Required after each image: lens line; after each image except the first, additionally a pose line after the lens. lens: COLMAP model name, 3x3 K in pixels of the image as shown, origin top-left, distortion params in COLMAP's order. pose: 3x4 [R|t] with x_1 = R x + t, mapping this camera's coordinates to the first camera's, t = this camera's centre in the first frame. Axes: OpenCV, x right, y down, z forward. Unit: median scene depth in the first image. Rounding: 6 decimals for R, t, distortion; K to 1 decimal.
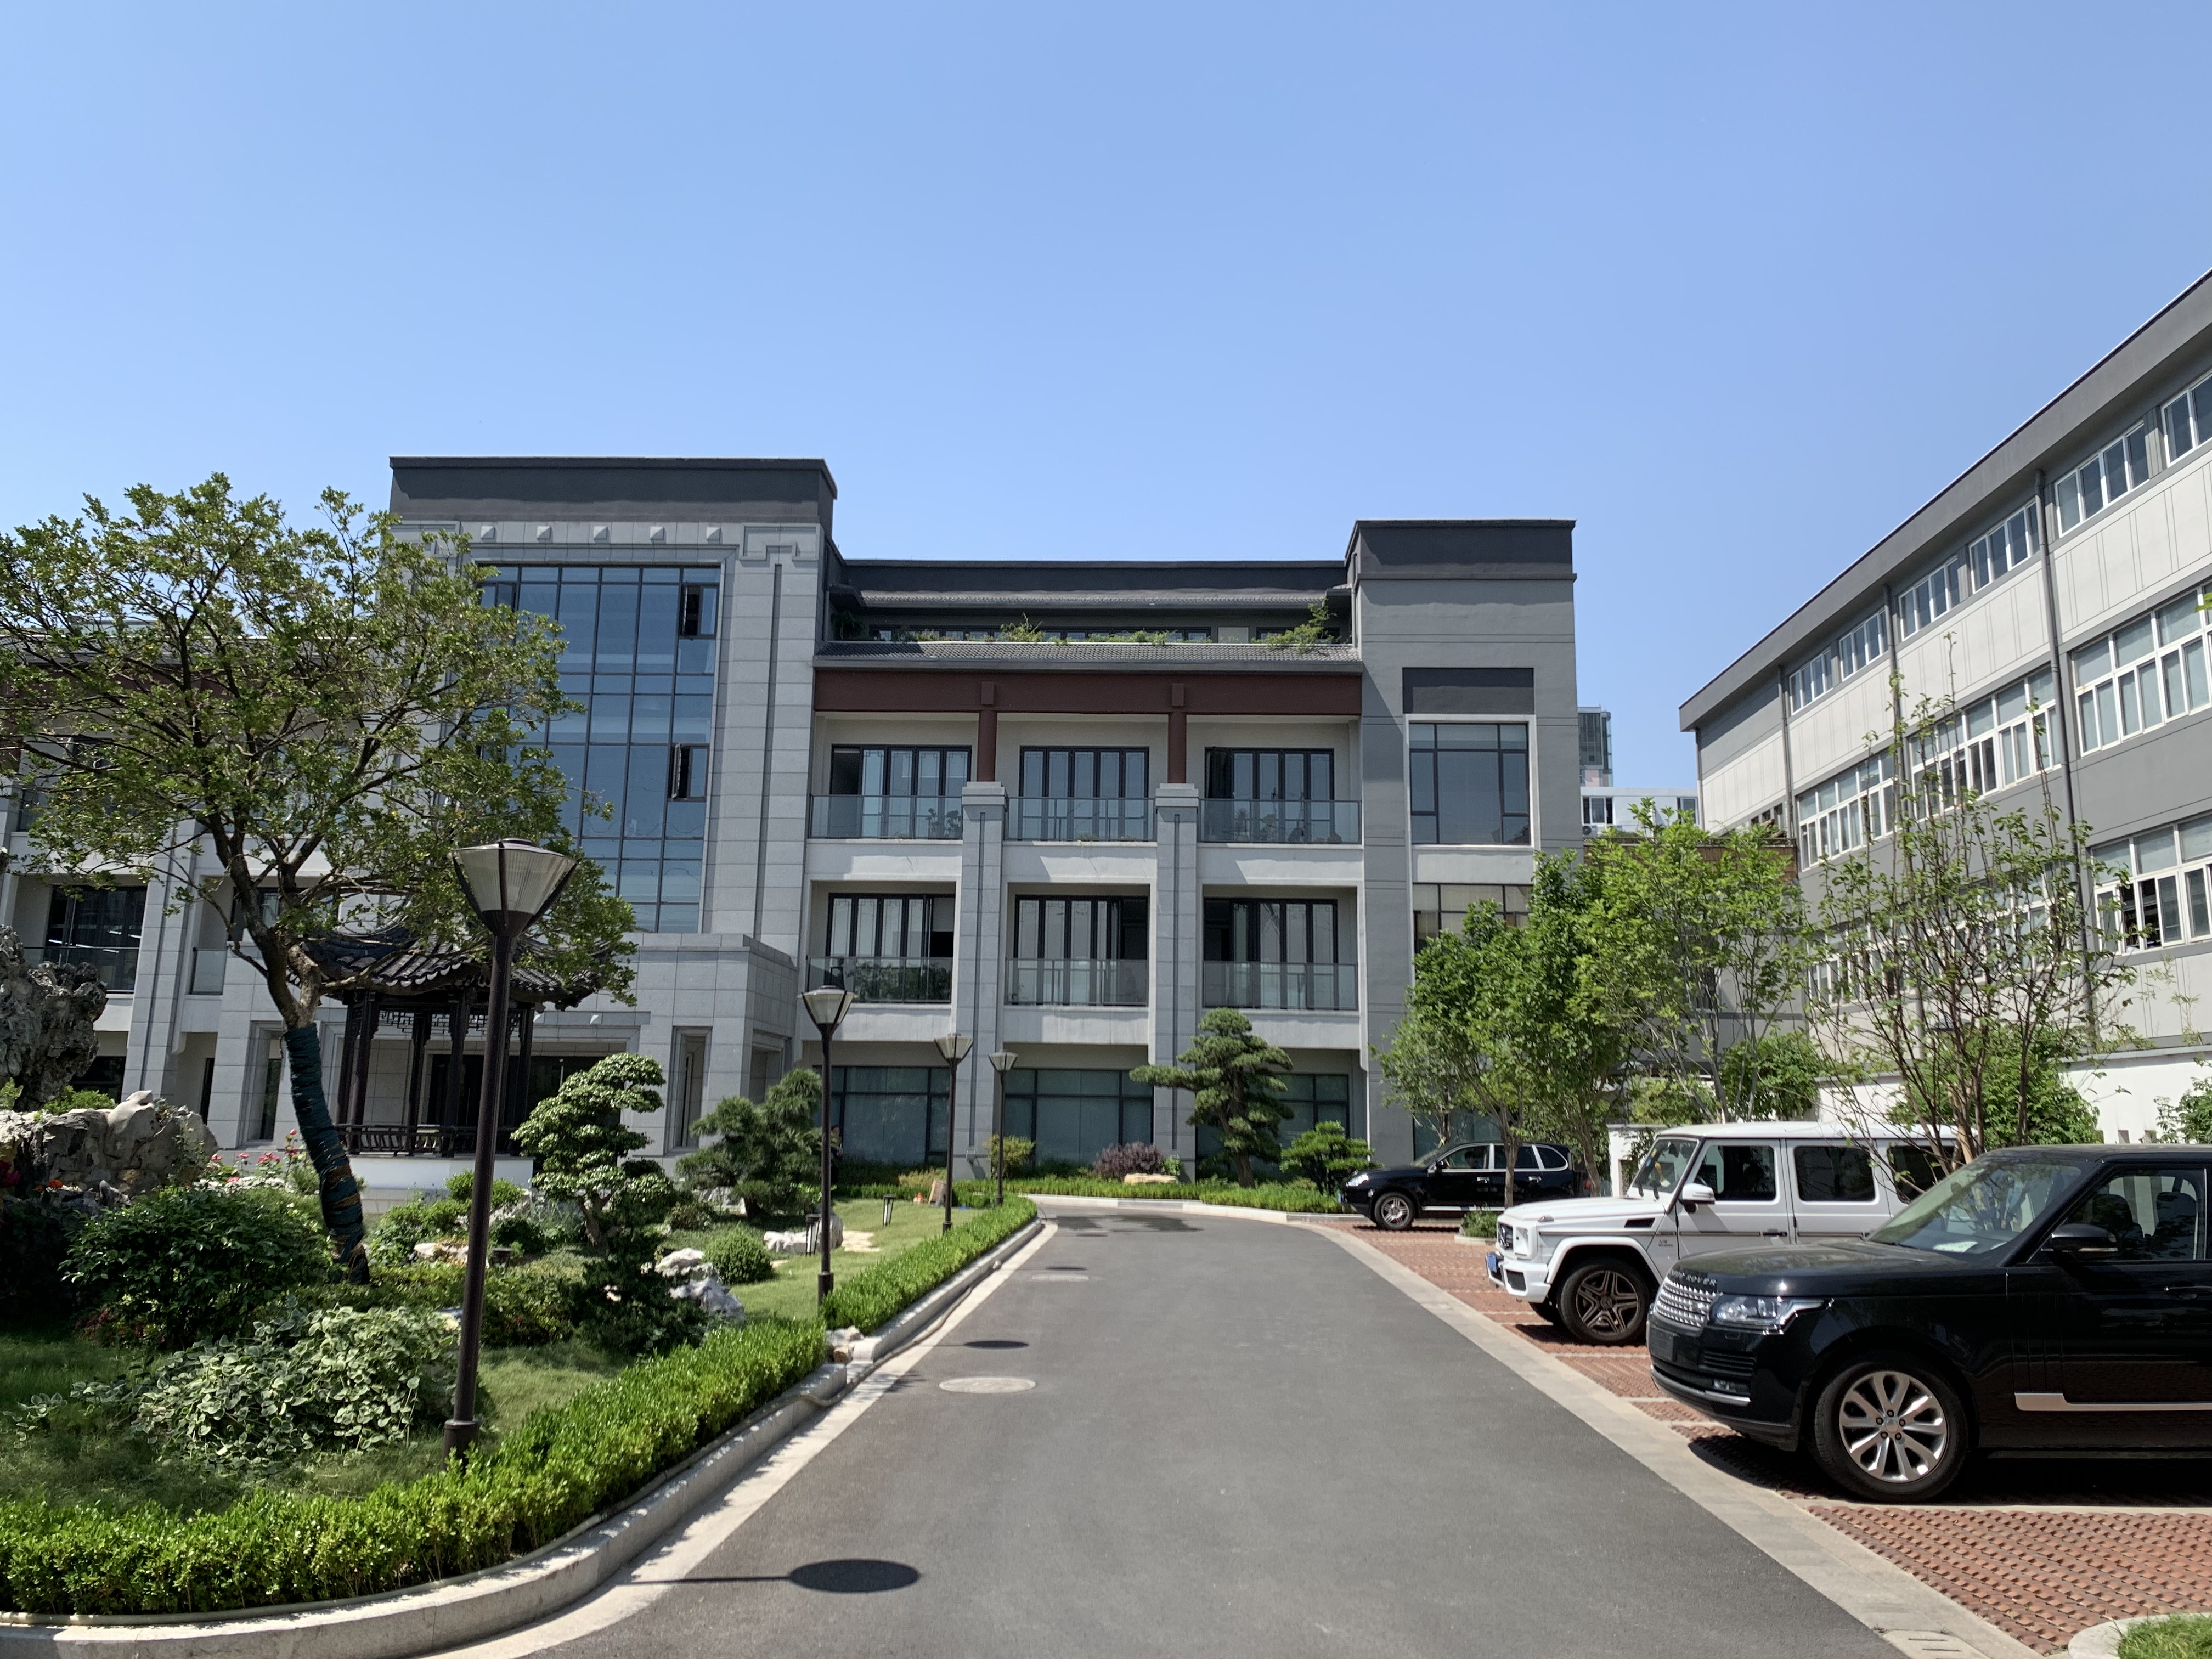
lens RADIAL K [[1712.9, 0, 1125.5], [0, 1712.9, 818.2], [0, 0, 1]] dist [0.030981, -0.005215]
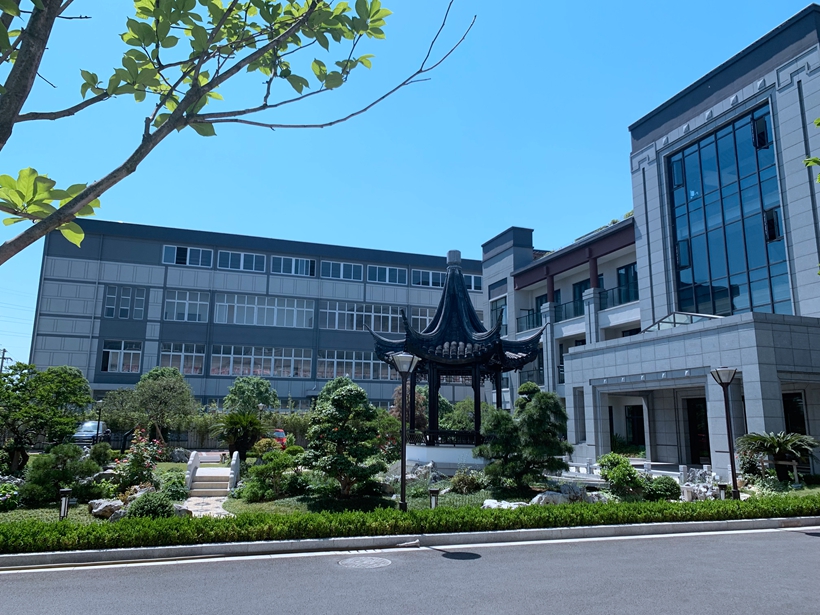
lens RADIAL K [[635.0, 0, 413.5], [0, 635.0, 315.3], [0, 0, 1]] dist [0.030981, -0.005215]
pose [[0.385196, -0.178741, -0.905359, 0.161963], [0.176364, 0.977239, -0.117896, 0.072174], [0.905826, -0.114260, 0.407952, 0.402598]]
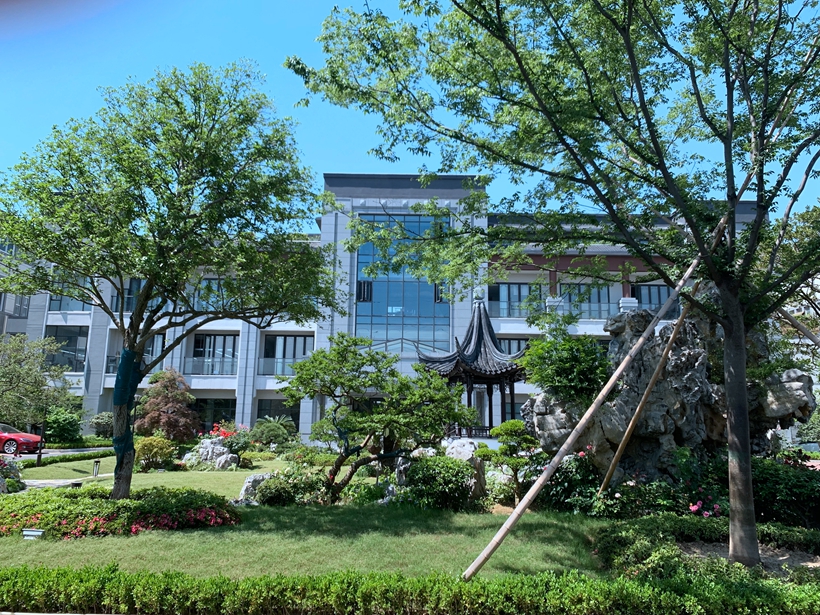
lens RADIAL K [[635.0, 0, 409.7], [0, 635.0, 306.1], [0, 0, 1]] dist [0.030981, -0.005215]
pose [[0.999626, 0.004454, 0.026965, -0.325677], [-0.004342, 0.999982, -0.004214, -0.001199], [-0.026984, 0.004096, 0.999627, 0.012317]]
